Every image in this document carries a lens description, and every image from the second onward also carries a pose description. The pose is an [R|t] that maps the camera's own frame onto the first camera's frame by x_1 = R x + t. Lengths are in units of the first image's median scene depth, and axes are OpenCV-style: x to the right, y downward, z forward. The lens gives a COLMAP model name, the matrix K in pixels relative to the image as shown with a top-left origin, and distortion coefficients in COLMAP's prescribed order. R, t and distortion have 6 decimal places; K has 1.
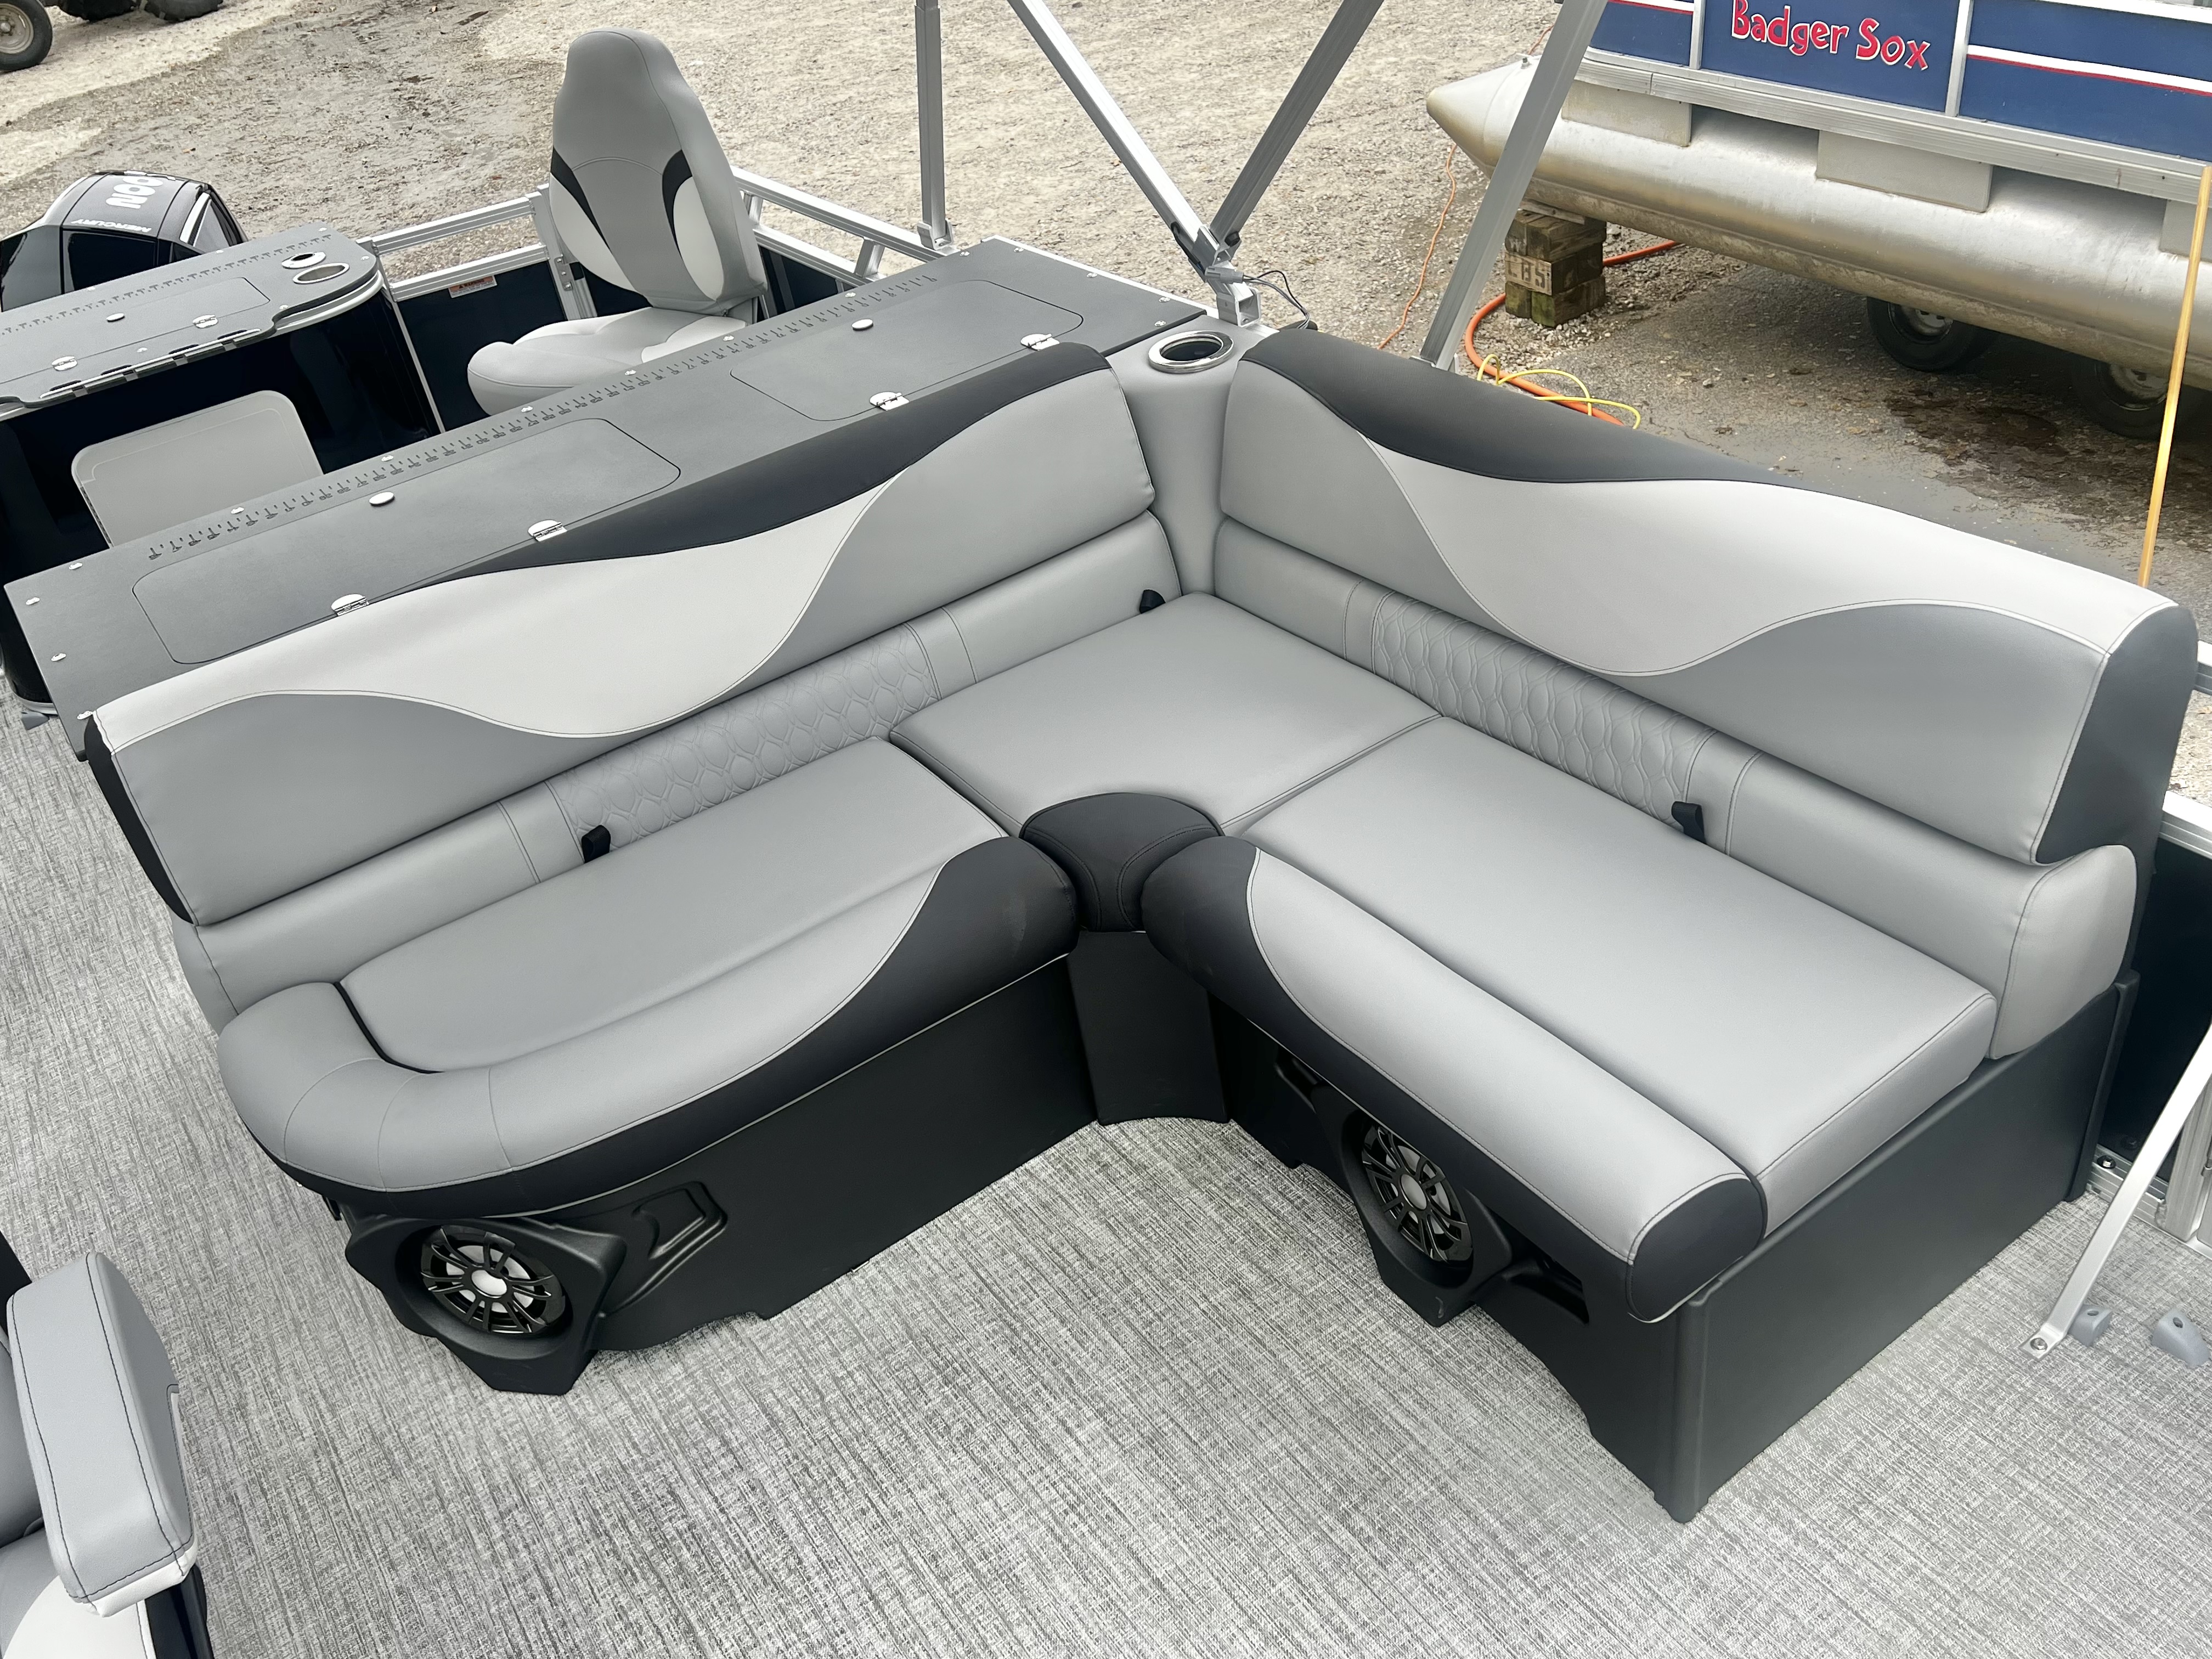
lens RADIAL K [[1799.7, 0, 1114.4], [0, 1799.7, 821.7], [0, 0, 1]] dist [0.047470, -0.040274]
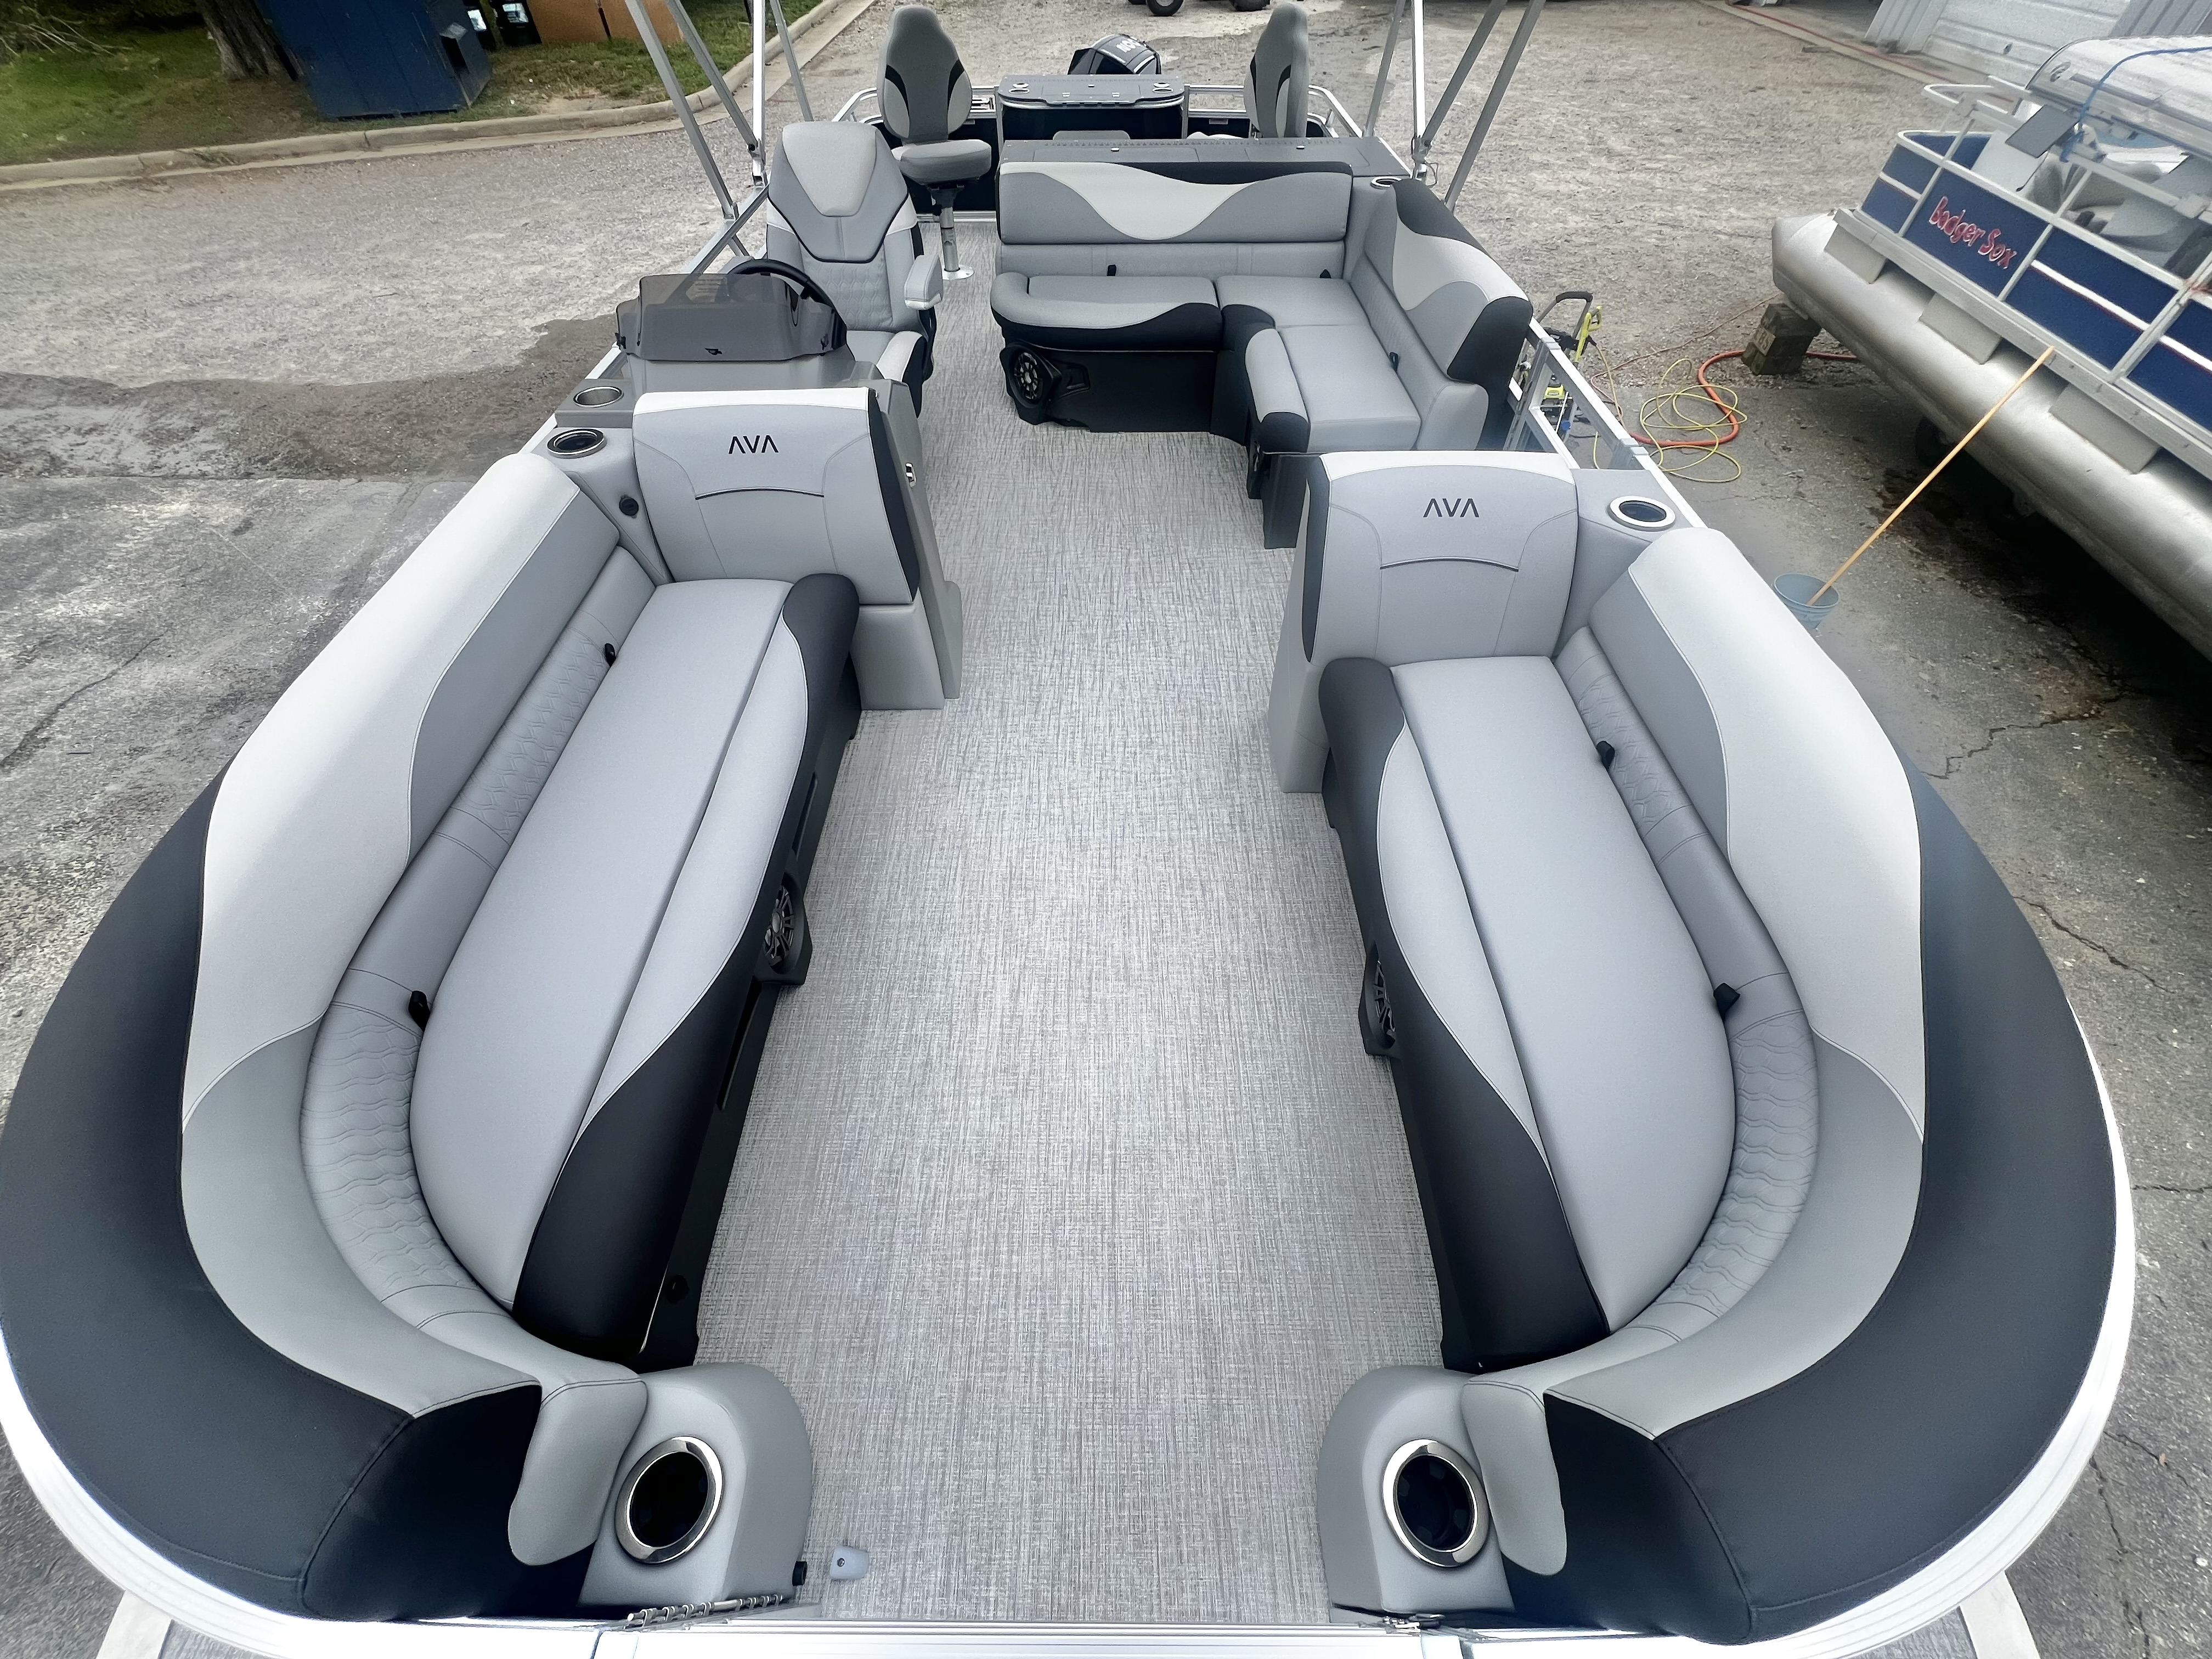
lens RADIAL K [[872.6, 0, 1098.3], [0, 872.6, 821.7], [0, 0, 1]] dist [0.001466, -0.000304]
pose [[0.812131, 0.518683, -0.267229, 0.234678], [-0.420963, 0.838002, 0.347193, 0.116238], [0.404021, -0.169473, 0.898914, -0.216612]]
